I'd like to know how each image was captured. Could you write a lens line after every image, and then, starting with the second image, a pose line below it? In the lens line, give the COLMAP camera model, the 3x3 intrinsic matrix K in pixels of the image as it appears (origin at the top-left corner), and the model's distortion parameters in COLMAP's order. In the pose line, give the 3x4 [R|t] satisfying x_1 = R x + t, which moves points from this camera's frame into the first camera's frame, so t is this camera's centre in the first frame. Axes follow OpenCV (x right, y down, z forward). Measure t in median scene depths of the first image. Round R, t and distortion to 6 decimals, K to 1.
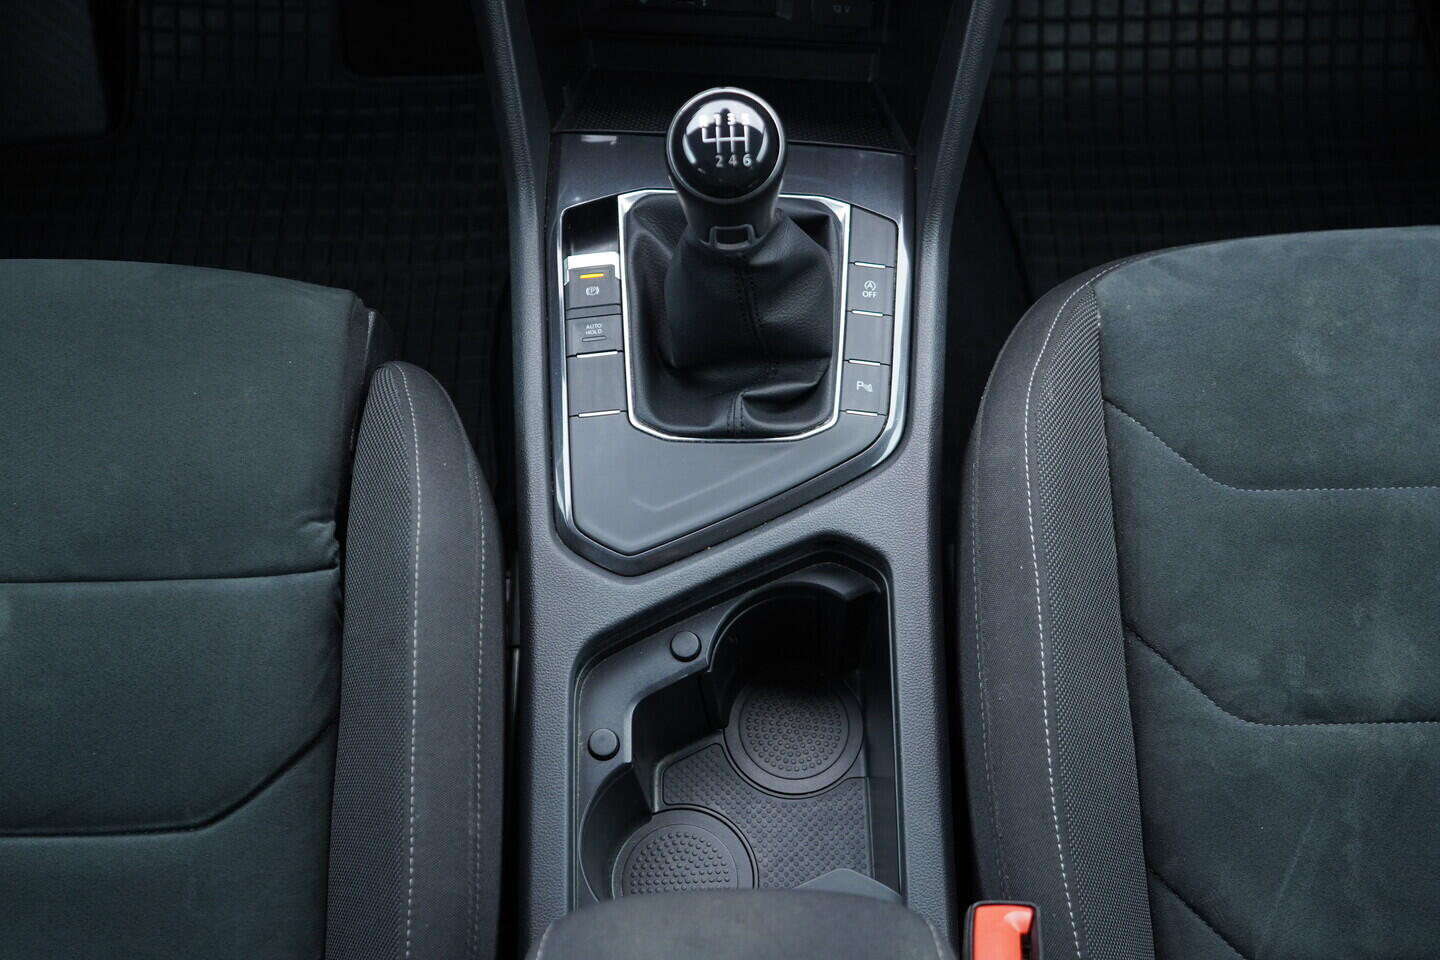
lens RADIAL K [[1472.4, 0, 730.3], [0, 1472.4, 478.2], [0, 0, 1]] dist [-0.004276, 0.000000]
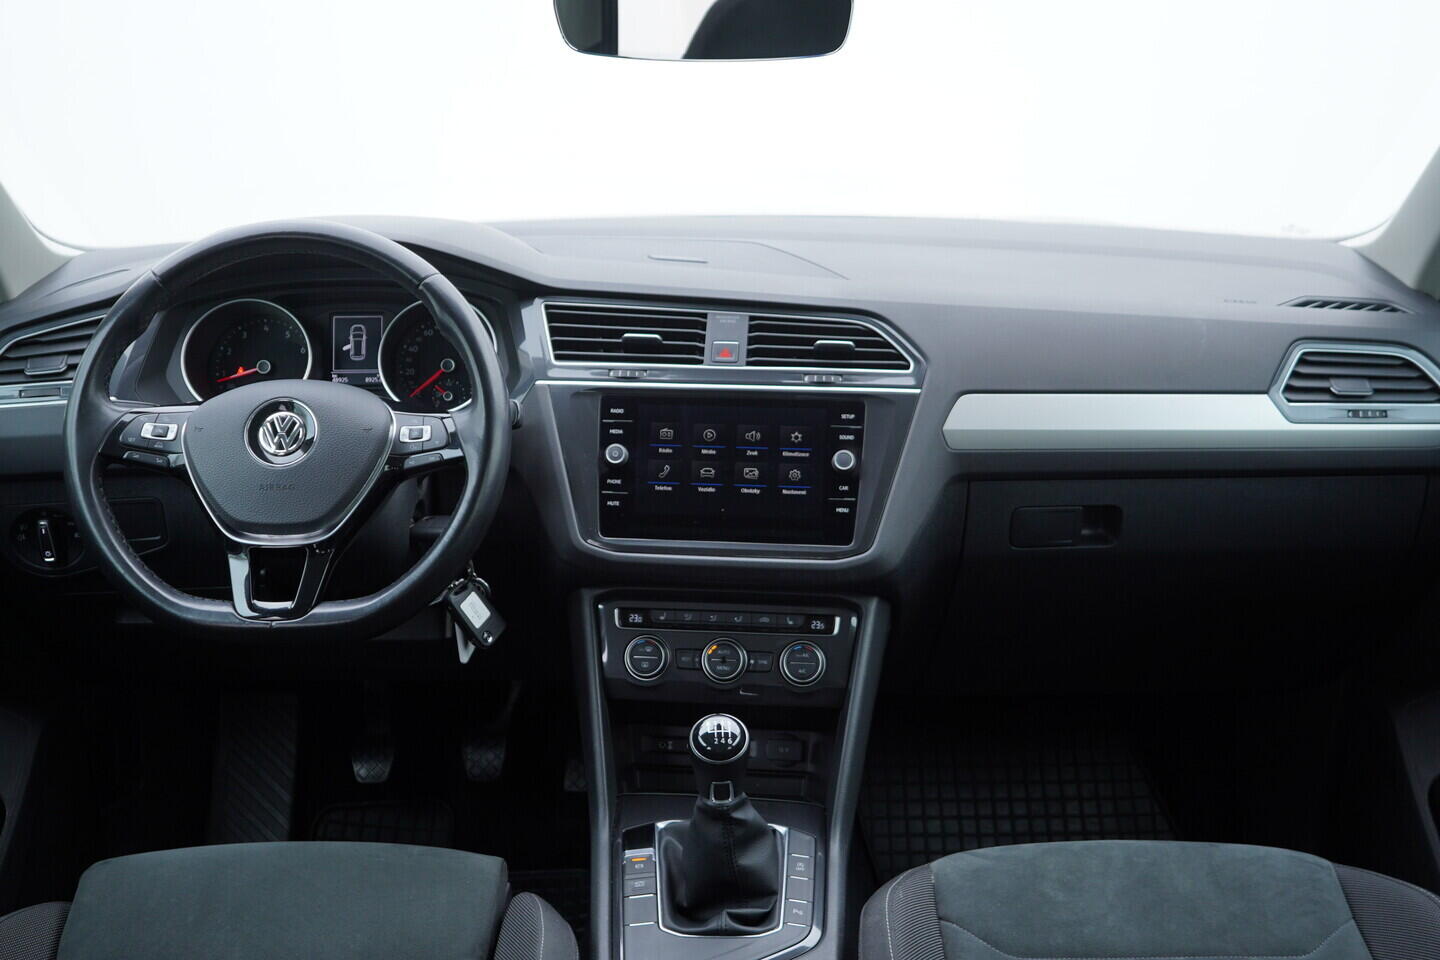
lens RADIAL K [[1472.4, 0, 728.6], [0, 1472.4, 484.8], [0, 0, 1]] dist [-0.004276, 0.000000]
pose [[0.999890, 0.012425, 0.008040, -0.009007], [-0.004121, 0.755538, -0.655092, 0.685977], [-0.014214, 0.654987, 0.755507, -0.615248]]
